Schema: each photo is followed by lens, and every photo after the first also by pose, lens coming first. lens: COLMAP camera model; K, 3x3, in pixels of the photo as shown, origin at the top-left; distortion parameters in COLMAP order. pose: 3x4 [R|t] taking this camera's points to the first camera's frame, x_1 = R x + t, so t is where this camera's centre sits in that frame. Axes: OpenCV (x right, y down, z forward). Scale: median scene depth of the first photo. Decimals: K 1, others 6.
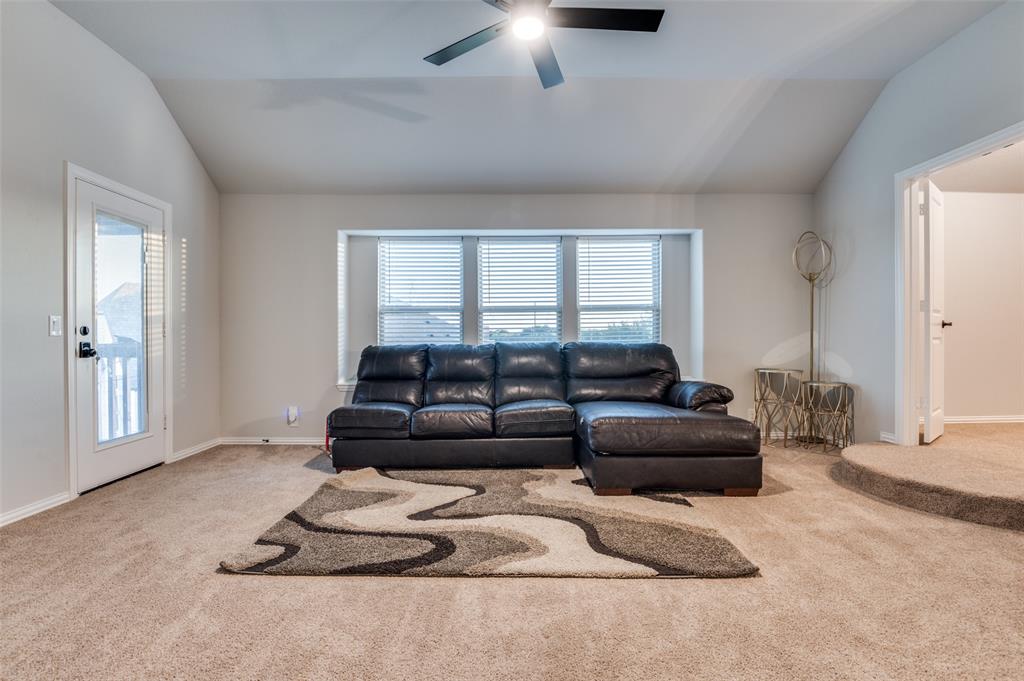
lens RADIAL K [[475.5, 0, 516.8], [0, 475.5, 340.3], [0, 0, 1]] dist [-0.002869, -0.000506]
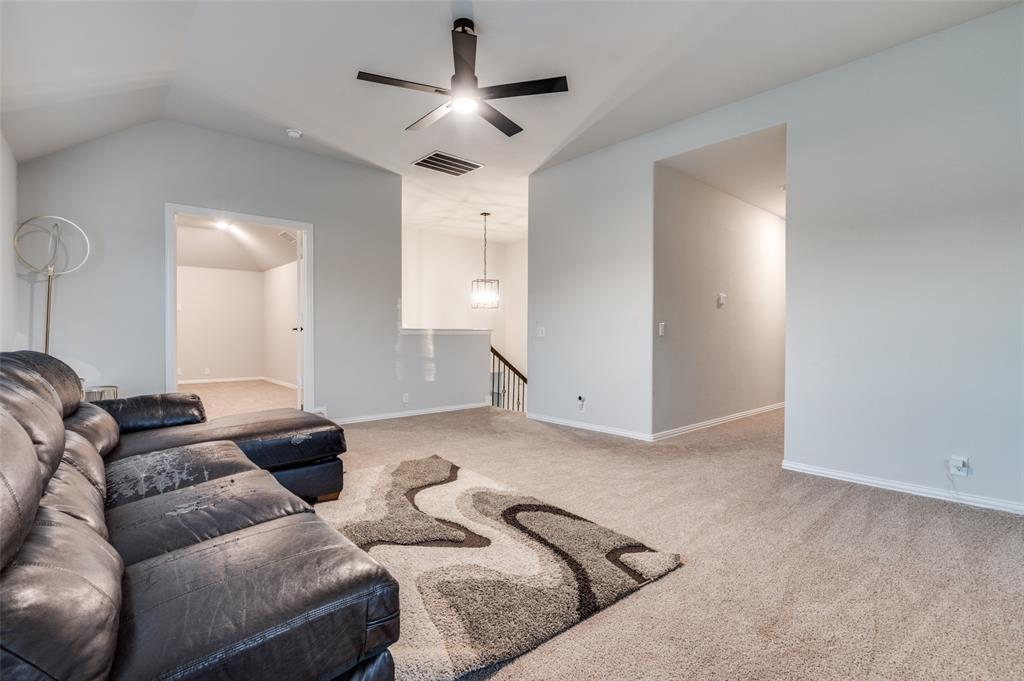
lens RADIAL K [[475.5, 0, 516.8], [0, 475.5, 340.3], [0, 0, 1]] dist [-0.002869, -0.000506]
pose [[-0.665968, -0.005681, 0.745959, -0.998245], [0.001422, 0.999960, 0.008885, -0.019664], [-0.745979, 0.006978, -0.665932, 1.681035]]
